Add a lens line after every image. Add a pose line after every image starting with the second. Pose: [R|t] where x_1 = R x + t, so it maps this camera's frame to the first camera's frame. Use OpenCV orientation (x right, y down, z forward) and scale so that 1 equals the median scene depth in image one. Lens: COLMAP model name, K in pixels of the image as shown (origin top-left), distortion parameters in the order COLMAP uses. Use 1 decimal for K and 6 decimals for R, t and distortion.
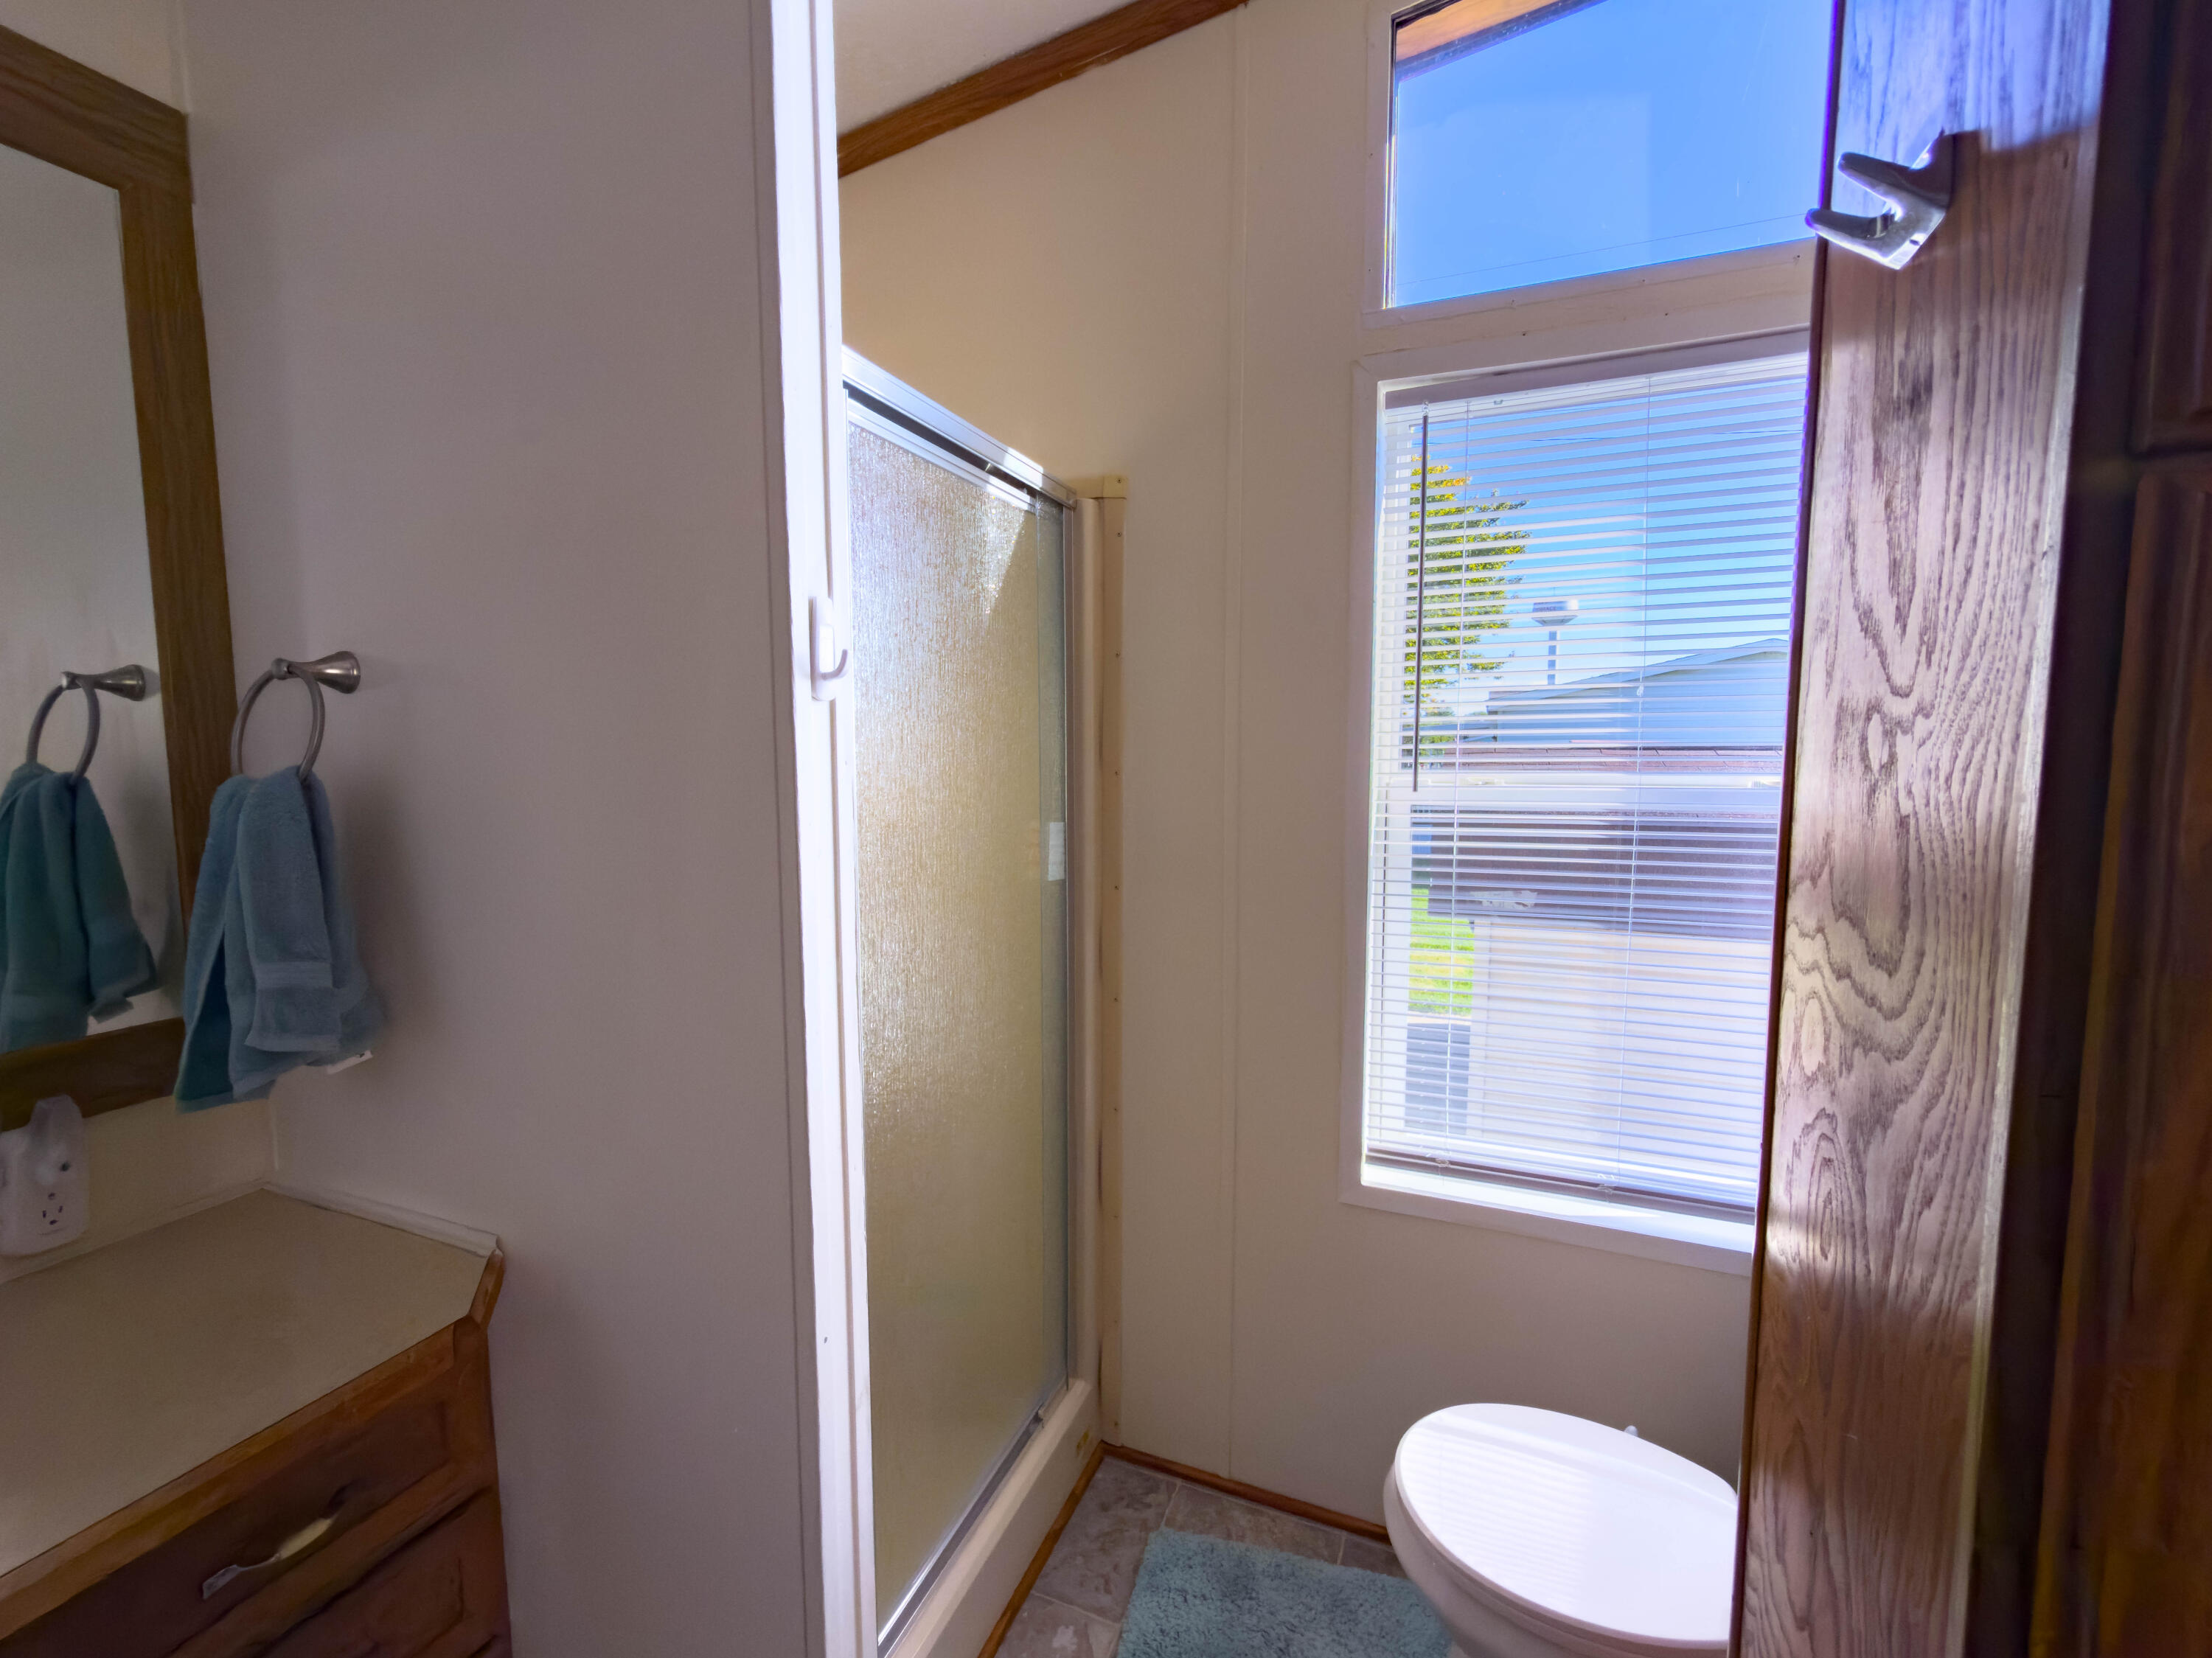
lens RADIAL K [[891.2, 0, 1097.5], [0, 891.2, 827.8], [0, 0, 1]] dist [0.000017, -0.000091]
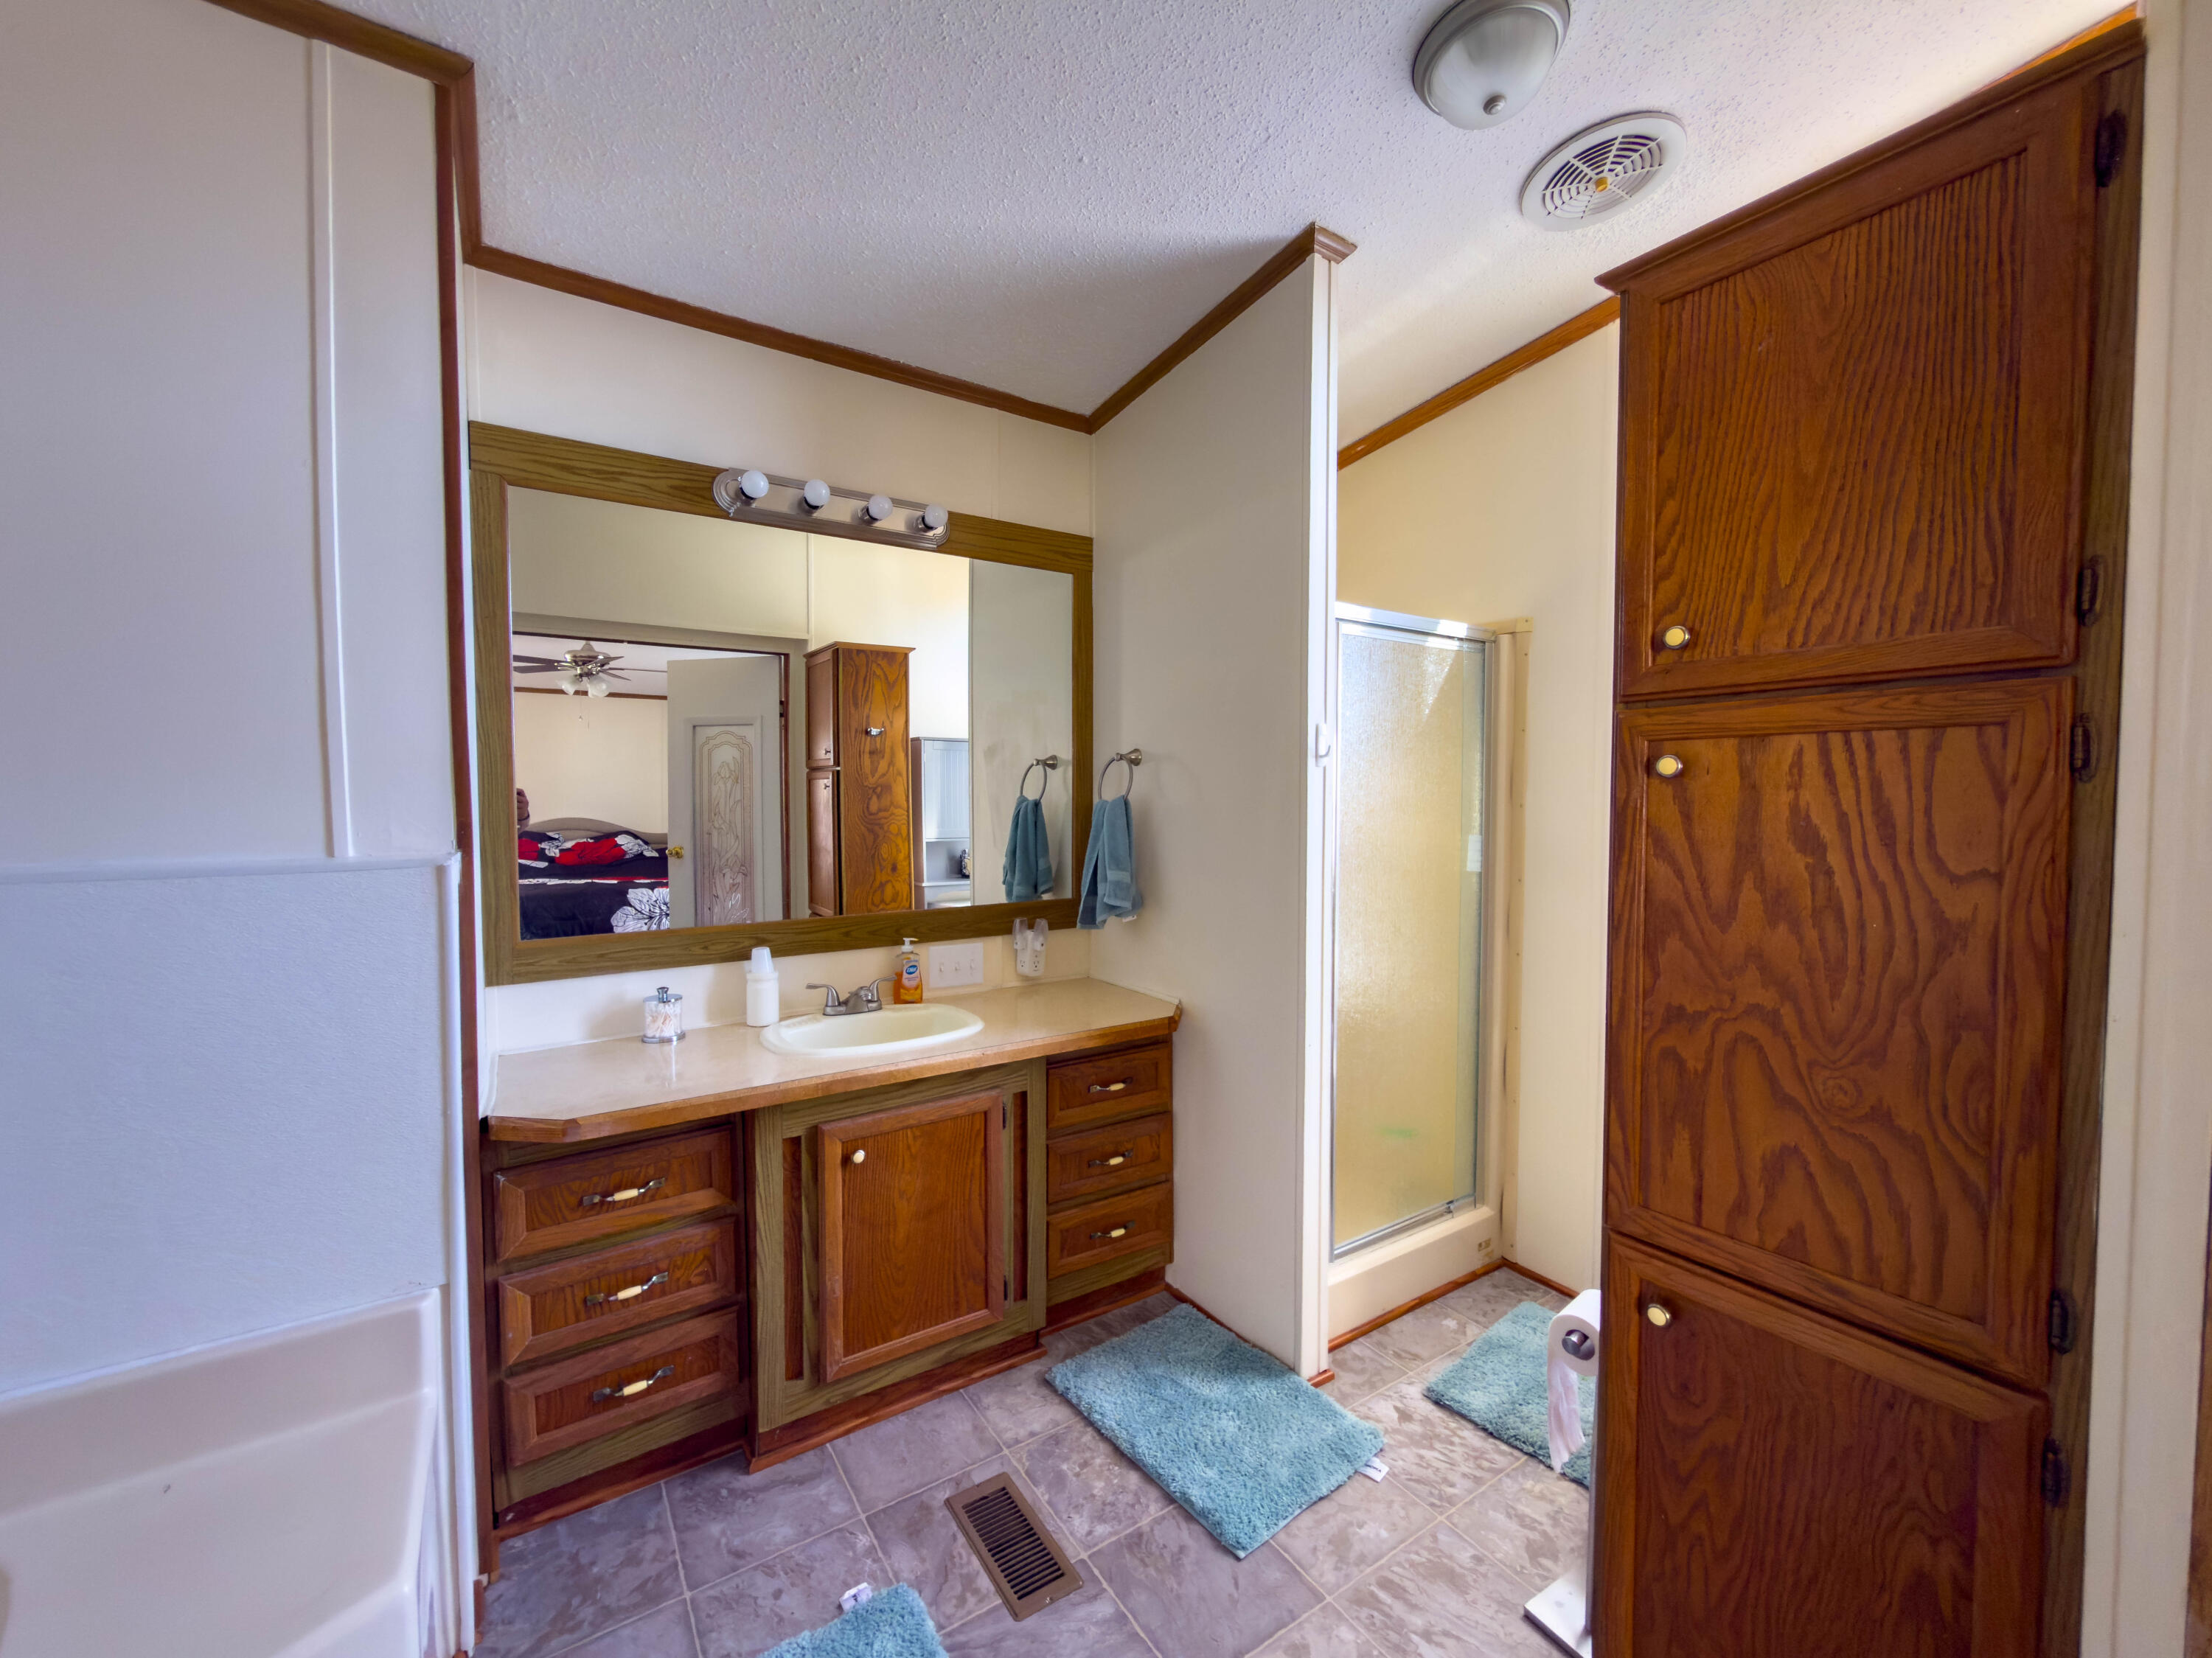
lens RADIAL K [[891.2, 0, 1097.5], [0, 891.2, 827.8], [0, 0, 1]] dist [0.000017, -0.000091]
pose [[0.817086, 0.021599, -0.576111, 0.437738], [-0.055766, 0.997573, -0.041691, 0.114775], [0.573812, 0.066192, 0.816308, -0.957959]]
